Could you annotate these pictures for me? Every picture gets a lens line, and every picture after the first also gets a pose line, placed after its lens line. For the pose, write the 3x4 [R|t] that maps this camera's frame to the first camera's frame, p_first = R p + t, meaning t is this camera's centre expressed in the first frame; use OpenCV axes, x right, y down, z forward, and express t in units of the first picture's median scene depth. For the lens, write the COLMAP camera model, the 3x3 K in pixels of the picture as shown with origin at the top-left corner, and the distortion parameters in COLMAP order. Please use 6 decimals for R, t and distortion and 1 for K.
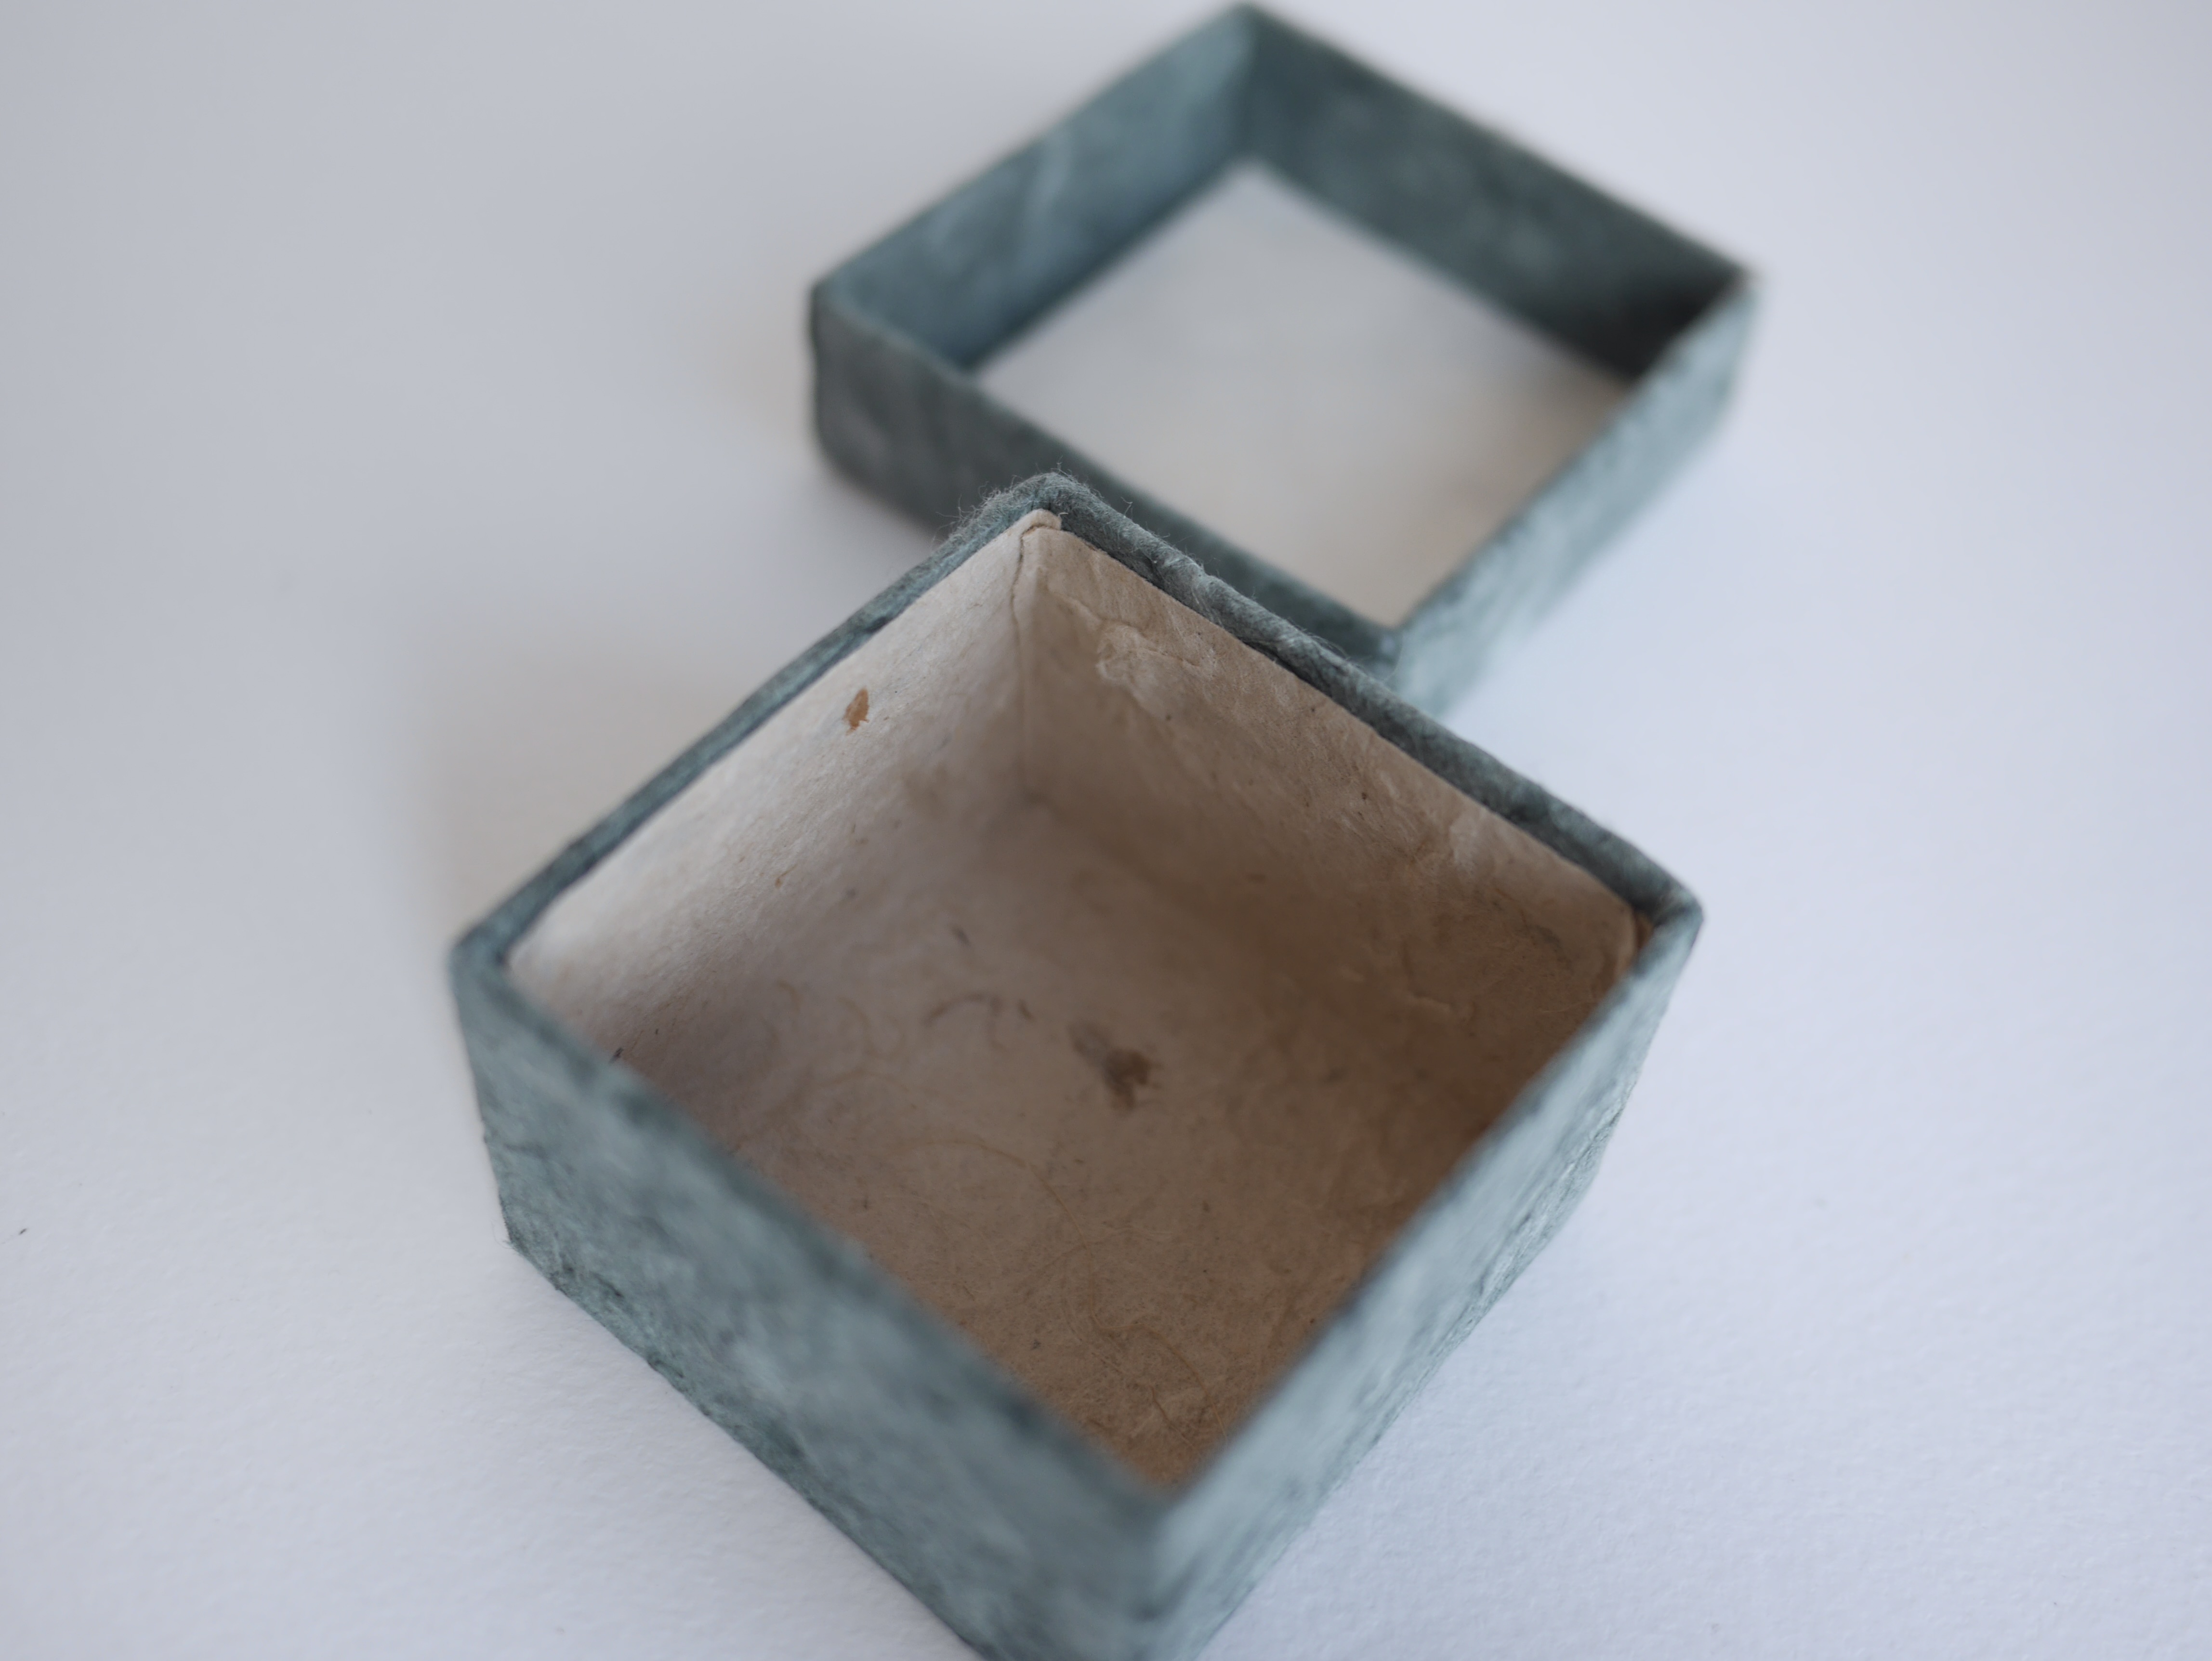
lens RADIAL K [[2660.8, 0, 1100.8], [0, 2660.8, 830.5], [0, 0, 1]] dist [0.059757, 0.000000]
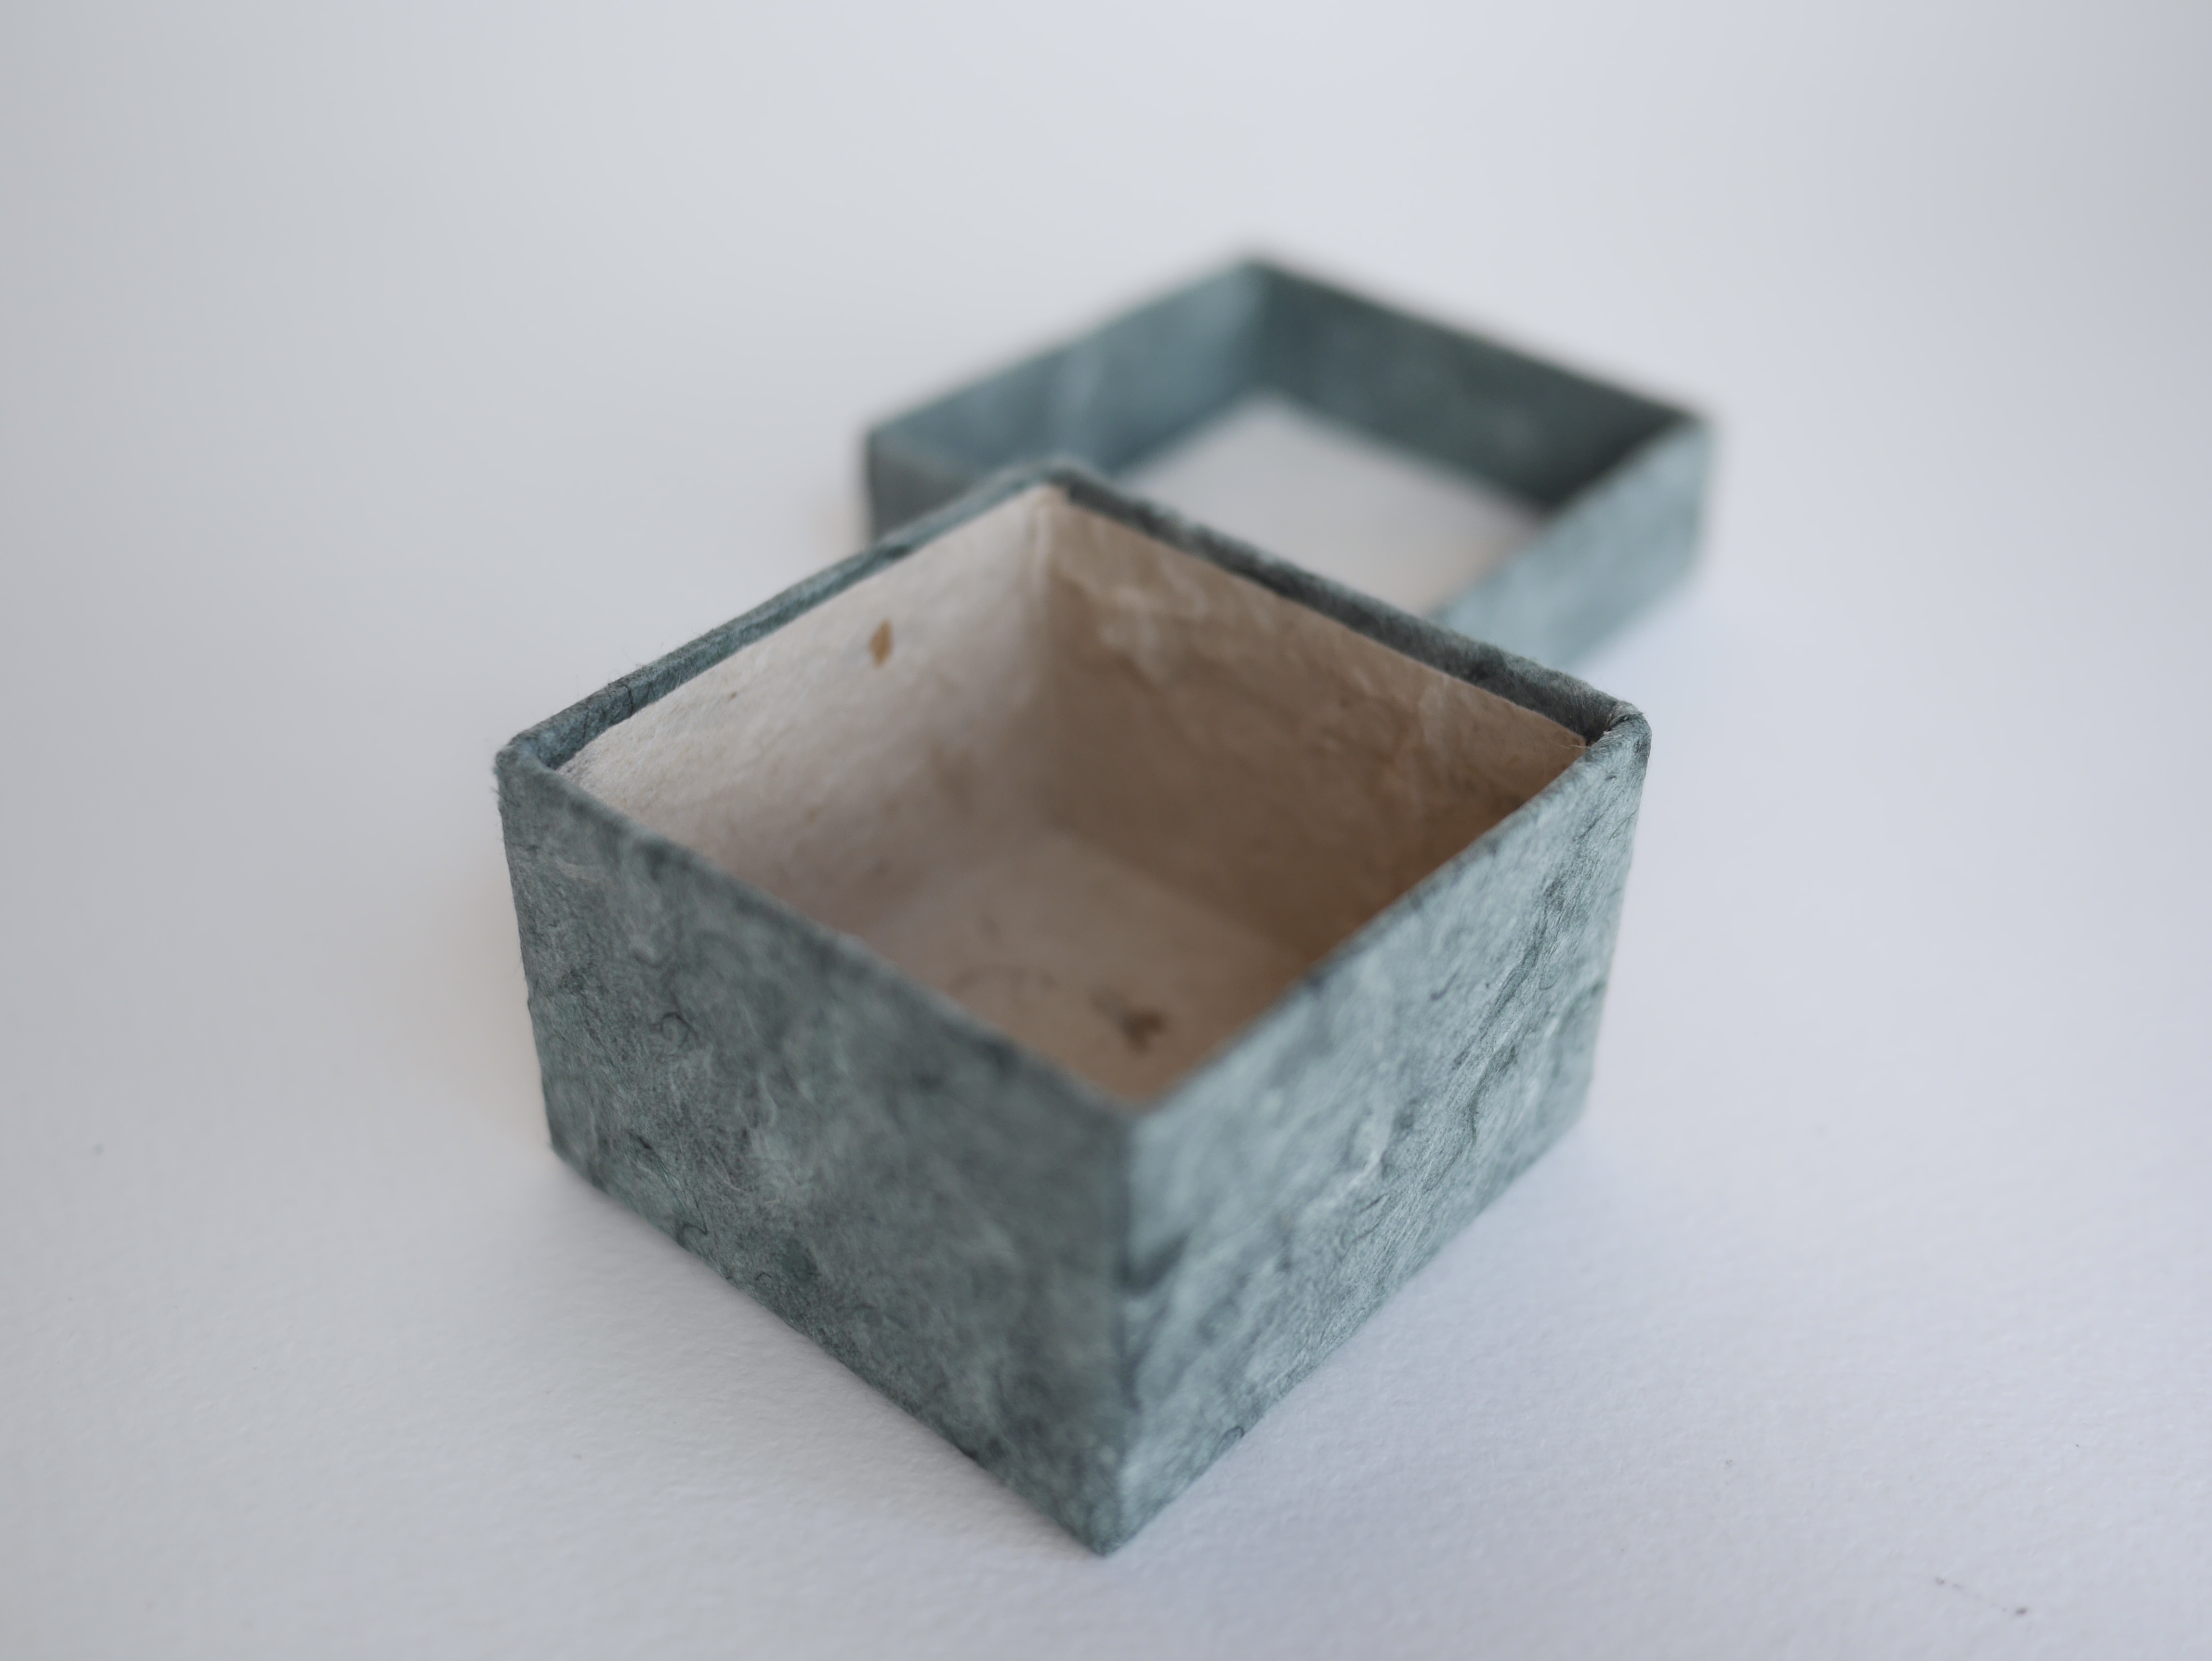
lens RADIAL K [[2660.8, 0, 1110.4], [0, 2660.8, 832.0], [0, 0, 1]] dist [0.059757, 0.000000]
pose [[0.998431, -0.031496, -0.046303, 0.053287], [0.016139, 0.953599, -0.300646, 0.368921], [0.053624, 0.299427, 0.952611, -0.028362]]
